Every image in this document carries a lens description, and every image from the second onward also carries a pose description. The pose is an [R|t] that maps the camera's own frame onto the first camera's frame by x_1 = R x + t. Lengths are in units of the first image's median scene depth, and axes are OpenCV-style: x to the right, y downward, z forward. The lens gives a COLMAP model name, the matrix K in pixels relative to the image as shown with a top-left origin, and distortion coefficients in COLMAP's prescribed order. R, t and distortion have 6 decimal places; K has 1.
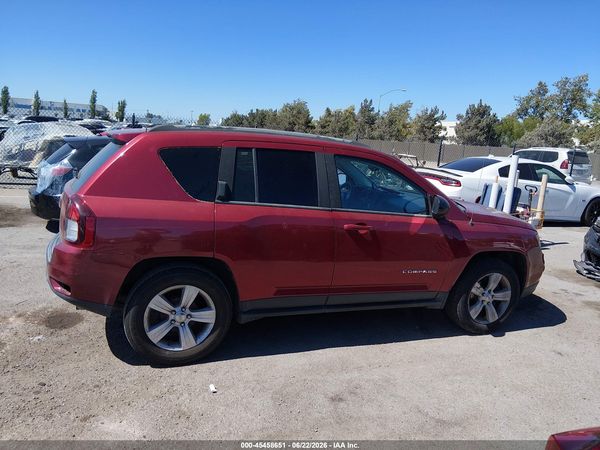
lens RADIAL K [[450.6, 0, 297.4], [0, 450.6, 228.5], [0, 0, 1]] dist [0.102687, -0.172515]
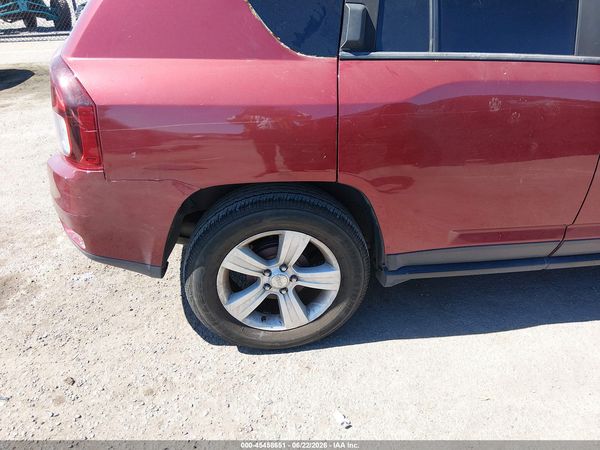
lens RADIAL K [[450.6, 0, 297.4], [0, 450.6, 228.5], [0, 0, 1]] dist [0.102687, -0.172515]
pose [[0.967840, 0.048714, -0.246807, -0.098257], [0.036144, 0.943967, 0.328055, -0.045876], [0.248958, -0.326425, 0.911848, 0.503277]]
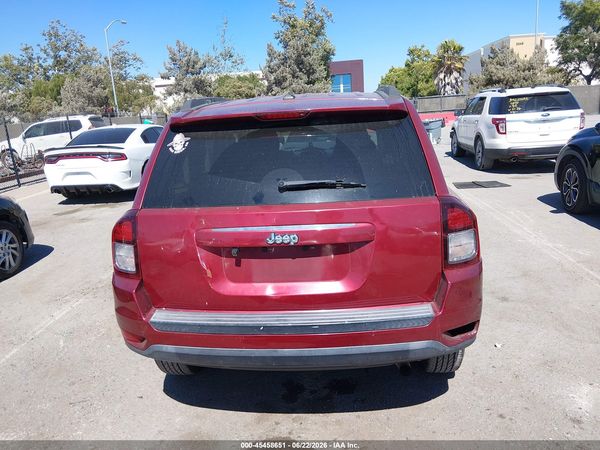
lens RADIAL K [[450.6, 0, 297.4], [0, 450.6, 228.5], [0, 0, 1]] dist [0.102687, -0.172515]
pose [[0.404528, -0.320351, 0.856582, -1.033653], [0.269218, 0.936851, 0.223230, -0.210878], [-0.874002, 0.140304, 0.465227, 0.796215]]
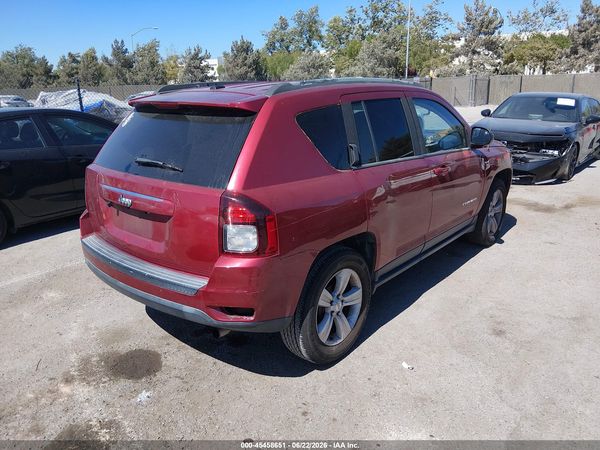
lens RADIAL K [[450.6, 0, 297.4], [0, 450.6, 228.5], [0, 0, 1]] dist [0.102687, -0.172515]
pose [[0.865330, -0.232914, 0.443796, -0.655976], [0.178510, 0.970621, 0.161338, -0.102496], [-0.468336, -0.060388, 0.881484, 0.267606]]
